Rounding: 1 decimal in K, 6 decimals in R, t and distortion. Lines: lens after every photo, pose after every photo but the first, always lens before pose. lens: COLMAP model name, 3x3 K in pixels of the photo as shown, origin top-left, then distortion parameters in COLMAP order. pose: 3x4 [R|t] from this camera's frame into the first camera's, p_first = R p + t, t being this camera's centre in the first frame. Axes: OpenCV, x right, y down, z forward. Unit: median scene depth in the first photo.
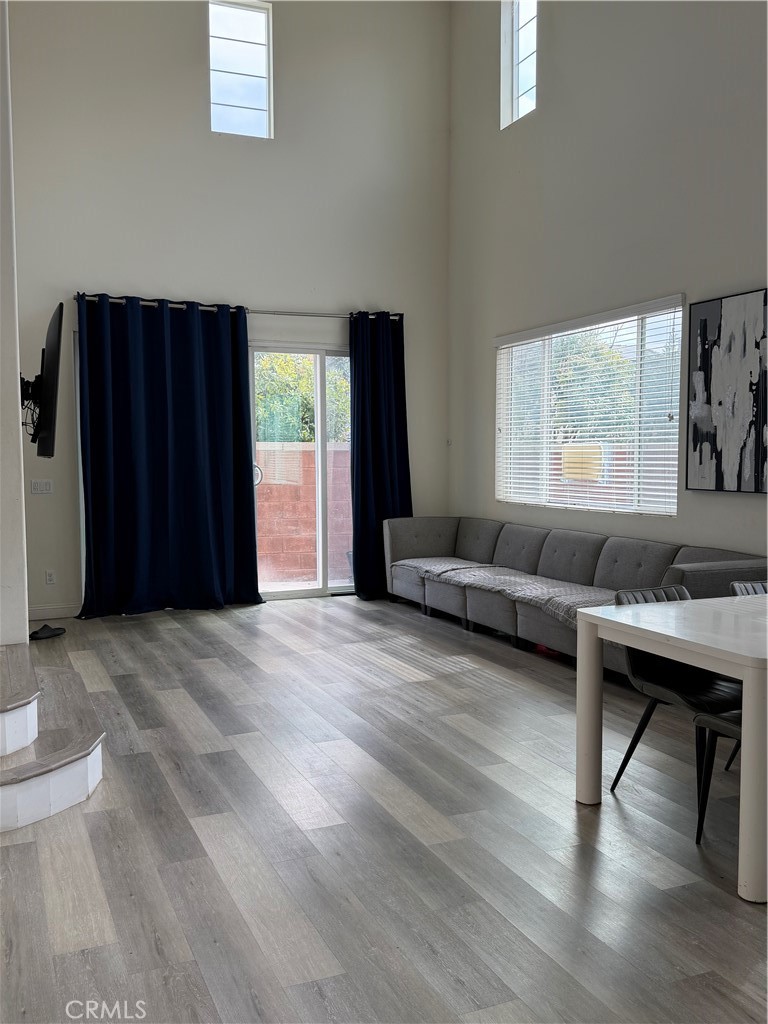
lens RADIAL K [[918.3, 0, 383.8], [0, 918.3, 516.7], [0, 0, 1]] dist [0.065289, -0.085955]
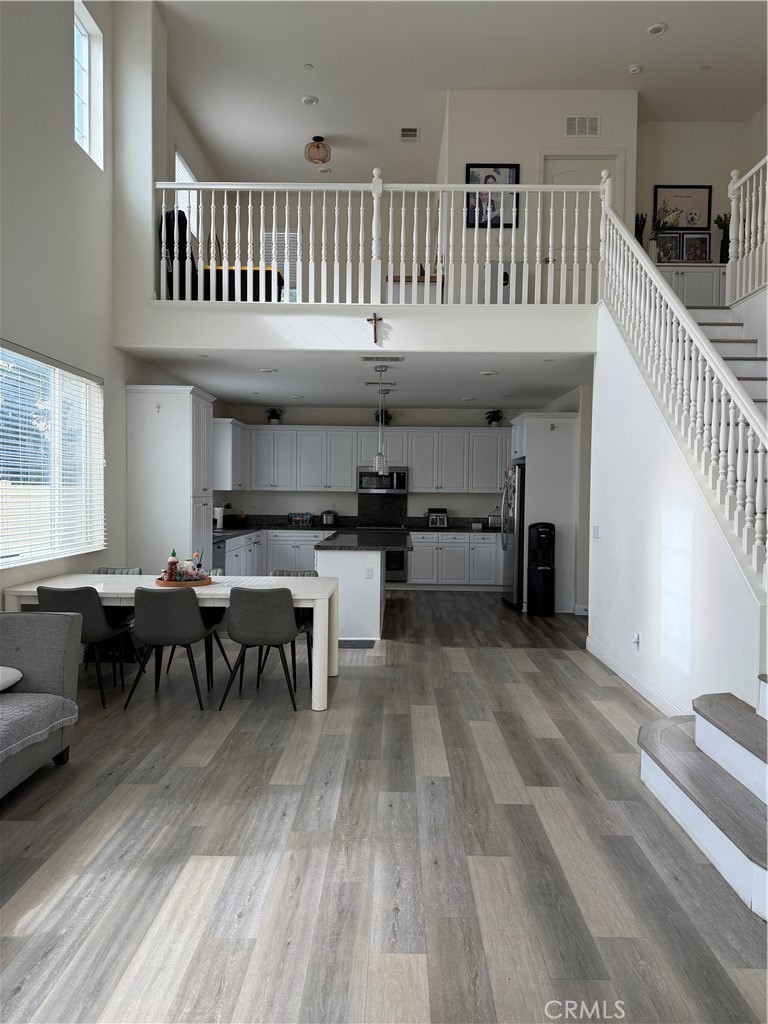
lens RADIAL K [[718.7, 0, 380.6], [0, 718.7, 512.5], [0, 0, 1]] dist [0.053762, -0.056002]
pose [[-0.909098, -0.025431, 0.415805, -0.255918], [0.015315, 0.995420, 0.094365, -0.103368], [-0.416301, 0.092155, -0.904545, 1.317375]]
